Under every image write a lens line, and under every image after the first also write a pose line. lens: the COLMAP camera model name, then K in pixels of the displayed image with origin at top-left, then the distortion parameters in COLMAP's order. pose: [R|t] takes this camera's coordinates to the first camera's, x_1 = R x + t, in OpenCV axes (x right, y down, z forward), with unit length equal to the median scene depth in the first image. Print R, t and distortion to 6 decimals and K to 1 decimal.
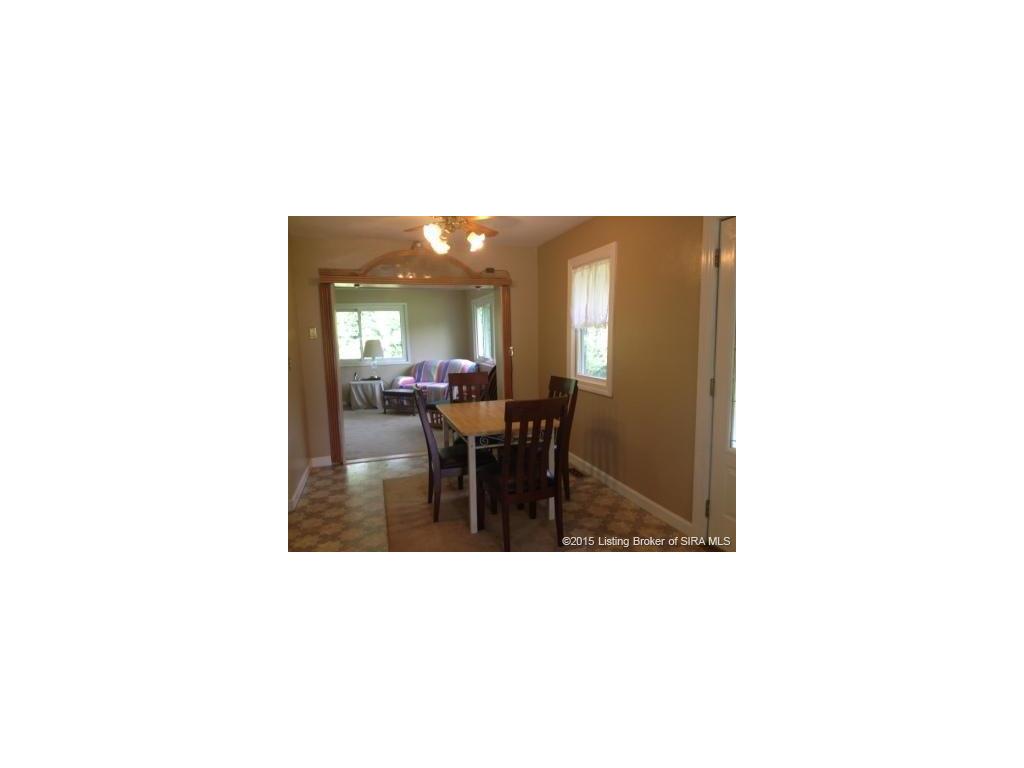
lens RADIAL K [[418.7, 0, 506.3], [0, 418.7, 378.6], [0, 0, 1]] dist [0.001022, 0.000004]
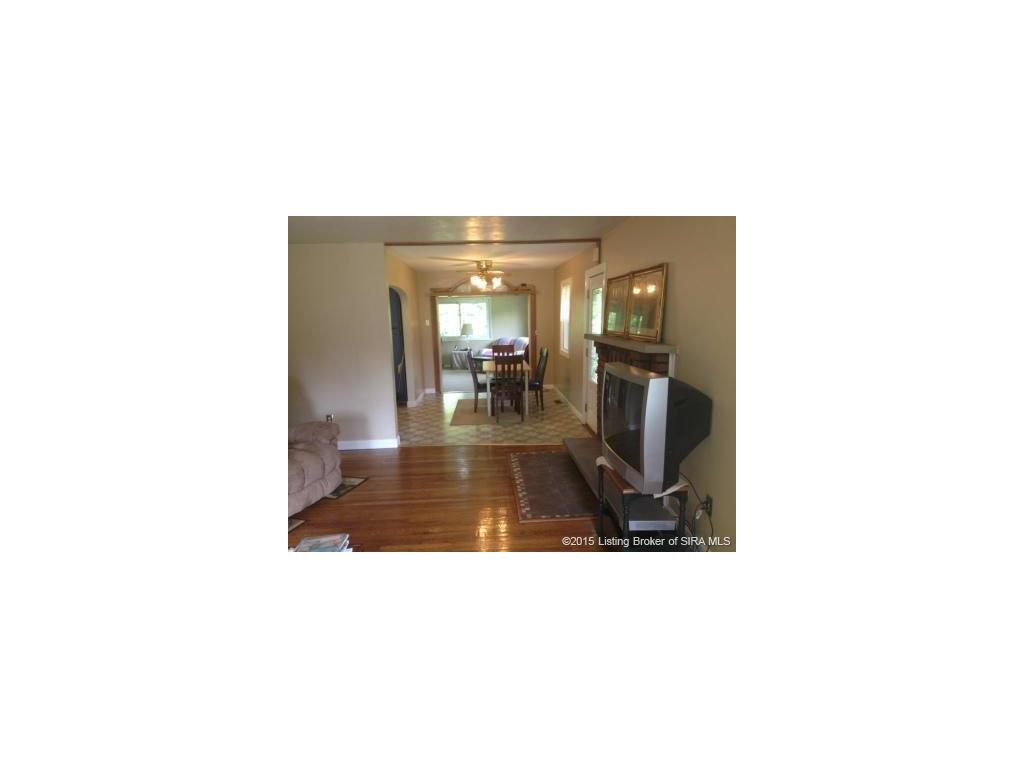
lens RADIAL K [[418.7, 0, 506.3], [0, 418.7, 378.6], [0, 0, 1]] dist [0.001022, 0.000004]
pose [[0.964294, 0.035214, -0.262484, 0.430562], [-0.020324, 0.998037, 0.059230, 0.024270], [0.264055, -0.051781, 0.963117, -0.816852]]
